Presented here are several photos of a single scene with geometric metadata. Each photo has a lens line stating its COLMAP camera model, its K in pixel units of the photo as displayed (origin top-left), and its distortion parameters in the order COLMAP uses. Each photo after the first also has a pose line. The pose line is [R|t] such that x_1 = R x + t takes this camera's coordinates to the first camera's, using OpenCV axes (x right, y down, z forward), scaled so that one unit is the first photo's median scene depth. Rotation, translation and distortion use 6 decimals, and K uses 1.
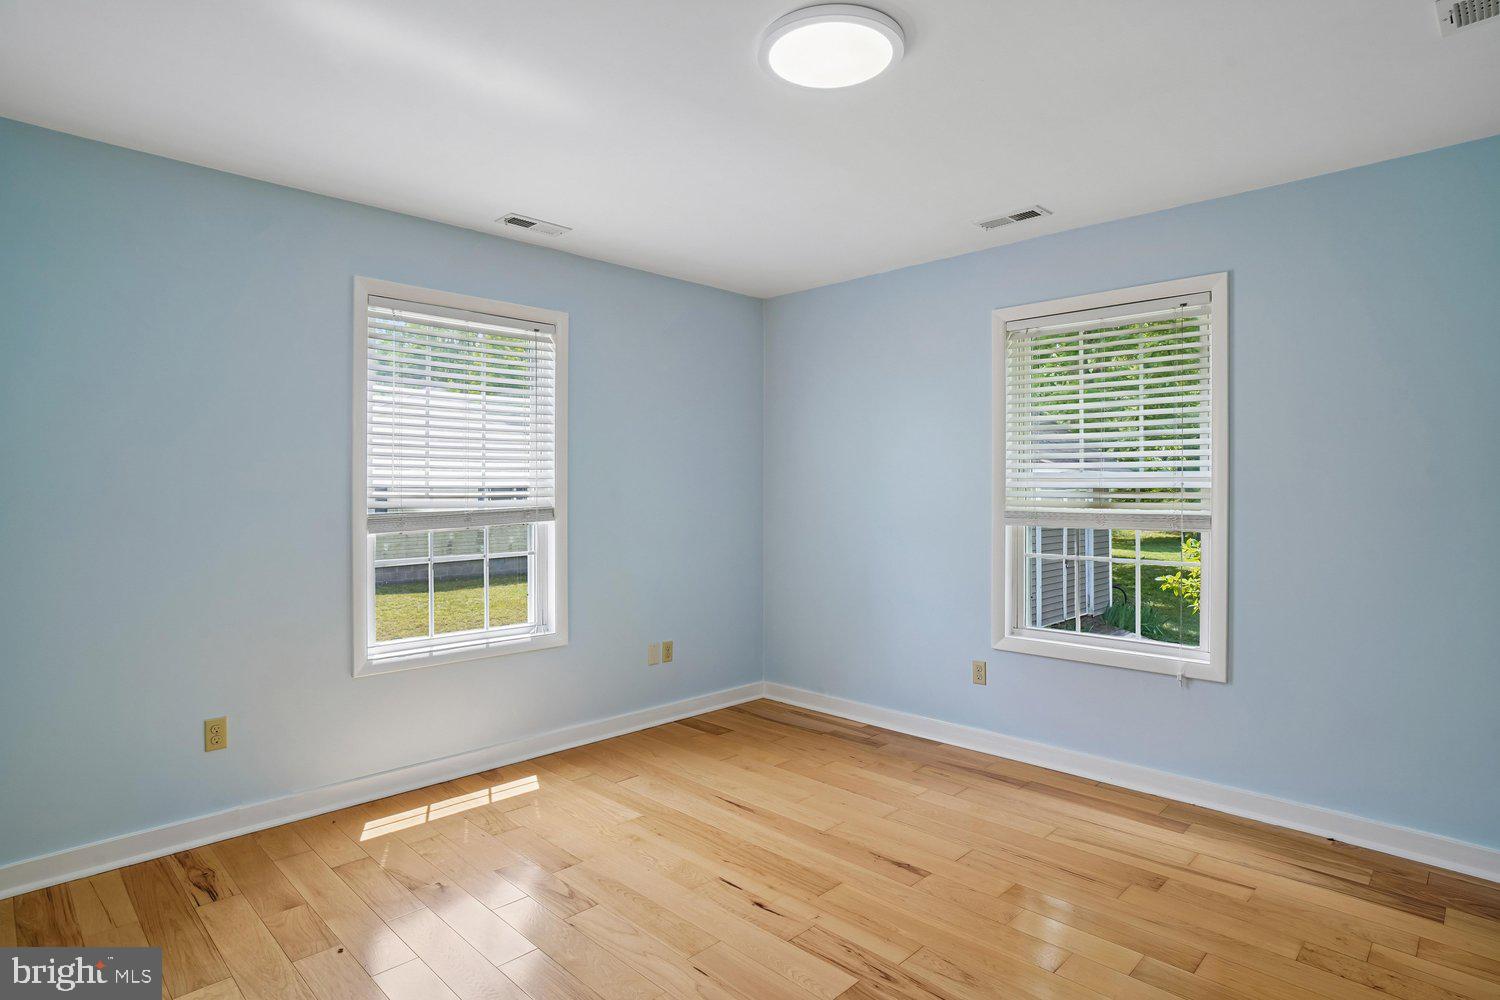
lens RADIAL K [[798.4, 0, 749.7], [0, 798.4, 497.2], [0, 0, 1]] dist [-0.019018, 0.004754]
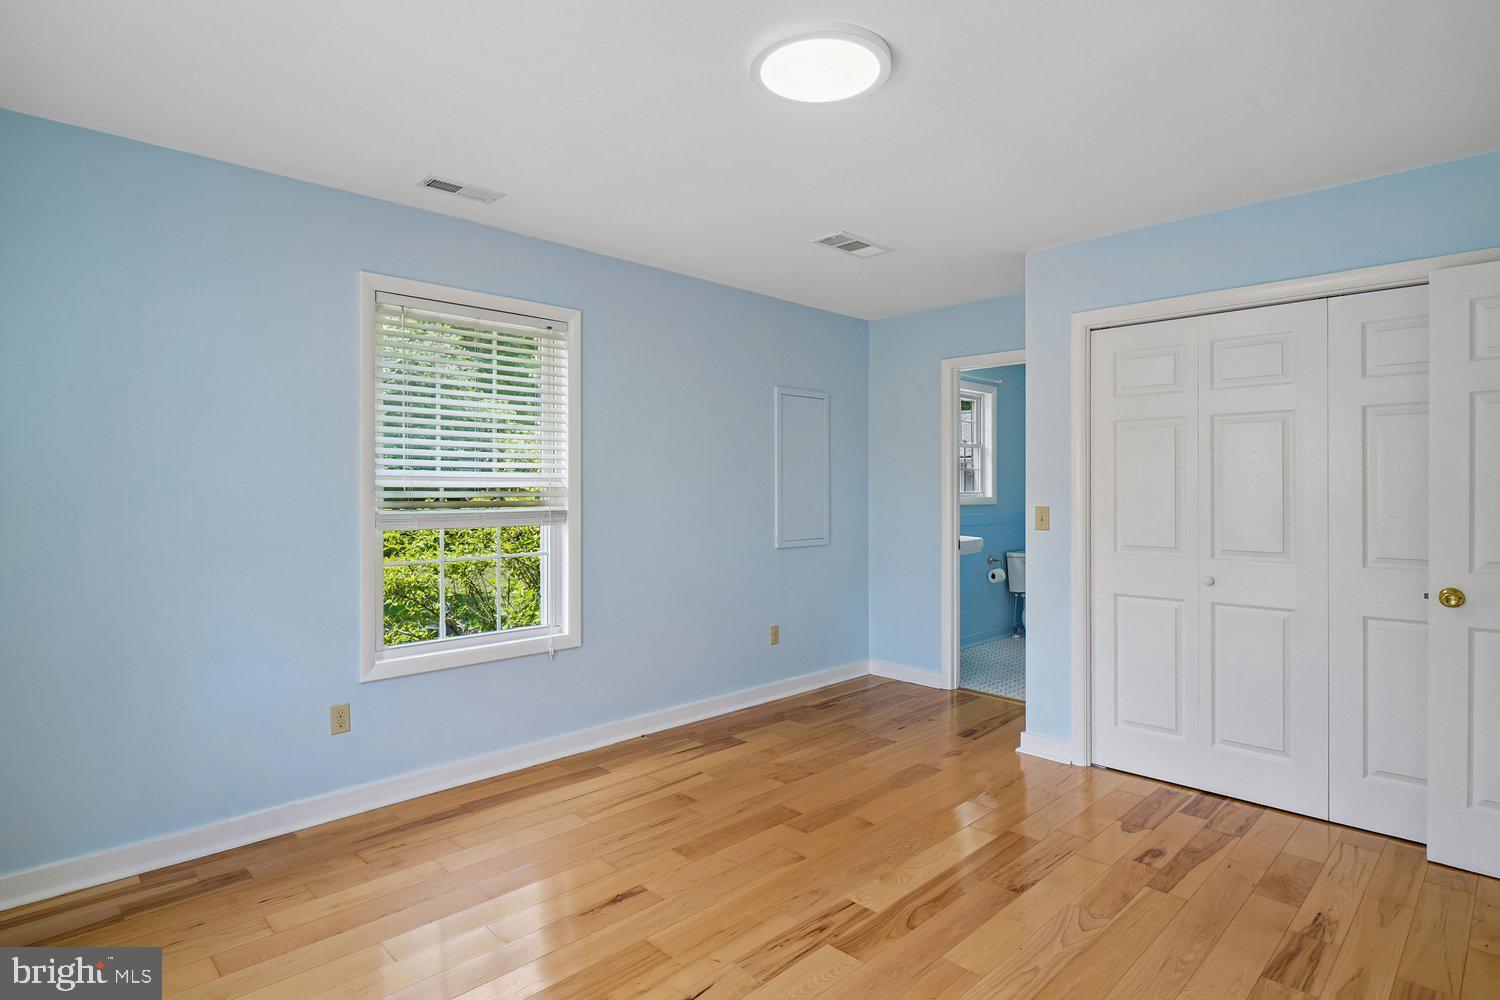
lens RADIAL K [[798.4, 0, 747.0], [0, 798.4, 487.3], [0, 0, 1]] dist [-0.019018, 0.004754]
pose [[0.016206, -0.003221, 0.999863, -0.600994], [0.014924, 0.999884, 0.002980, -0.010038], [-0.999757, 0.014874, 0.016252, 0.692901]]
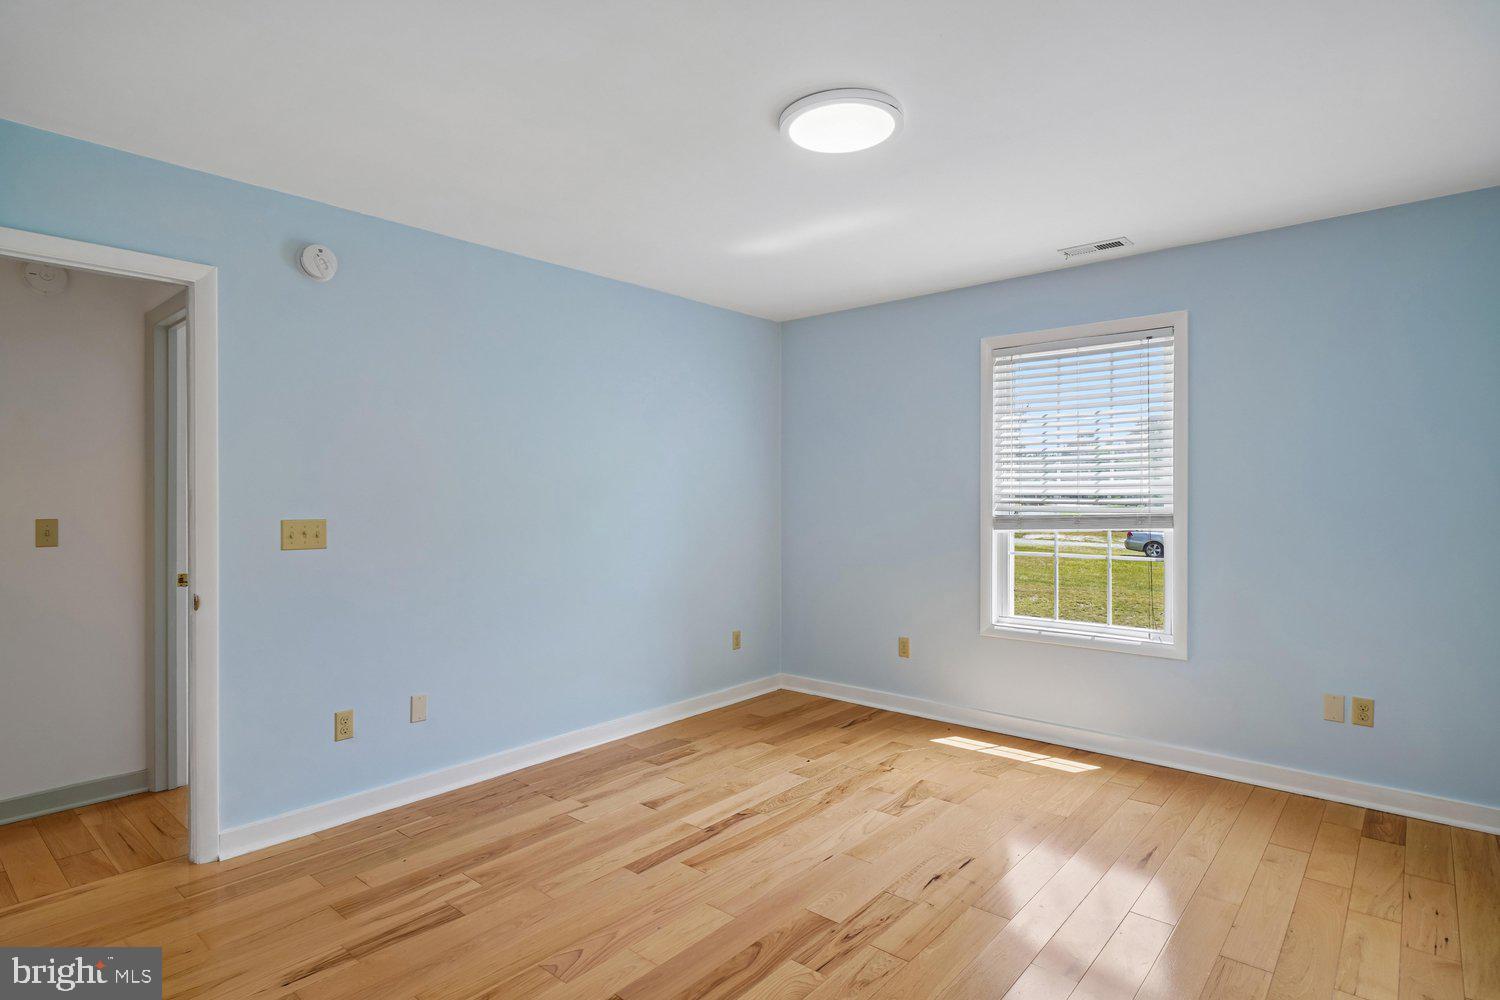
lens RADIAL K [[798.4, 0, 750.3], [0, 798.4, 499.9], [0, 0, 1]] dist [-0.019018, 0.004754]
pose [[0.052837, 0.000769, -0.998603, 0.814812], [-0.010776, 0.999942, 0.000200, 0.000202], [0.998545, 0.010751, 0.052843, 0.514882]]
